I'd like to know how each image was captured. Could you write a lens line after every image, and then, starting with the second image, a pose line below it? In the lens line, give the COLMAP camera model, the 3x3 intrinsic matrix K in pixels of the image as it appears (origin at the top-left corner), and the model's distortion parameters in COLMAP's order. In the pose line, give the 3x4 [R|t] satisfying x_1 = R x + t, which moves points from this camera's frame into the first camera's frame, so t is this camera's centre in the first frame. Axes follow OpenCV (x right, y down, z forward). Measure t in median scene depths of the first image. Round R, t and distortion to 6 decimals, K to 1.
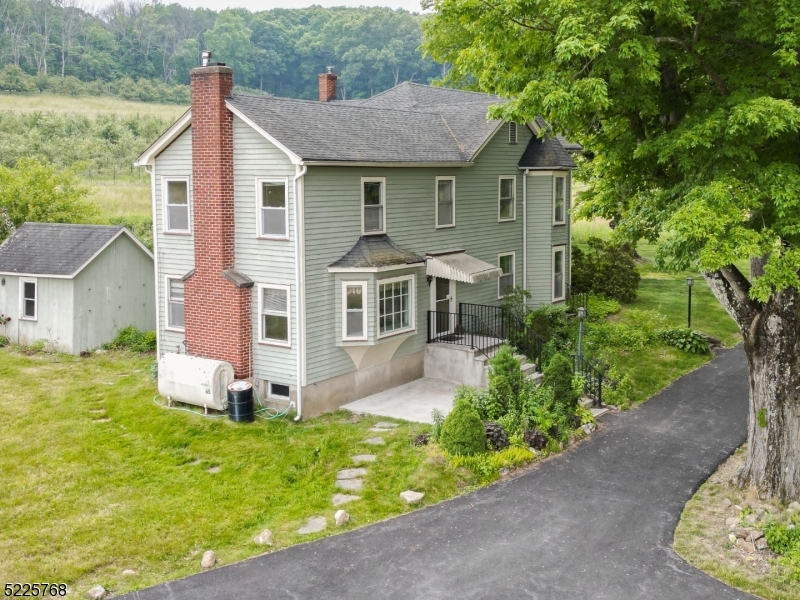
lens RADIAL K [[913.2, 0, 400.0], [0, 913.2, 300.0], [0, 0, 1]] dist [0.006559, -0.015940]
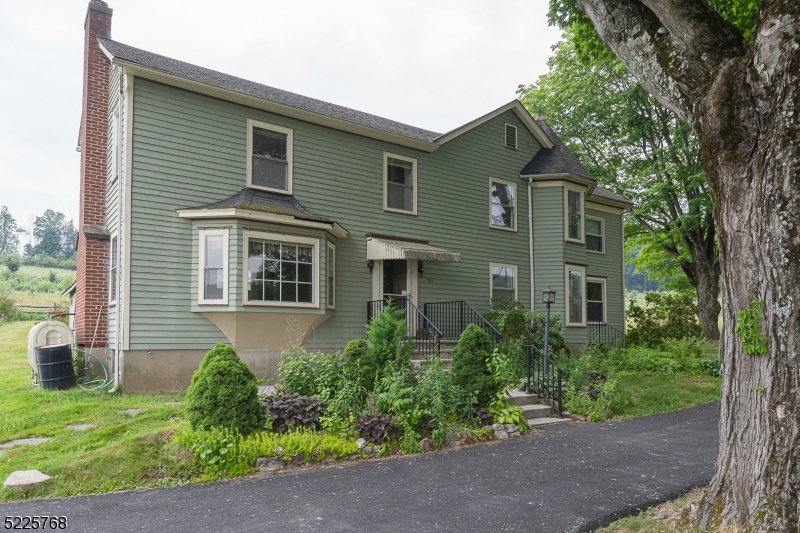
lens RADIAL K [[572.3, 0, 399.6], [0, 572.3, 344.0], [0, 0, 1]] dist [-0.010624, -0.001019]
pose [[0.948526, 0.003890, -0.316675, 0.257290], [-0.043891, 0.991890, -0.119281, 0.127983], [0.313643, 0.127040, 0.941004, 0.572746]]
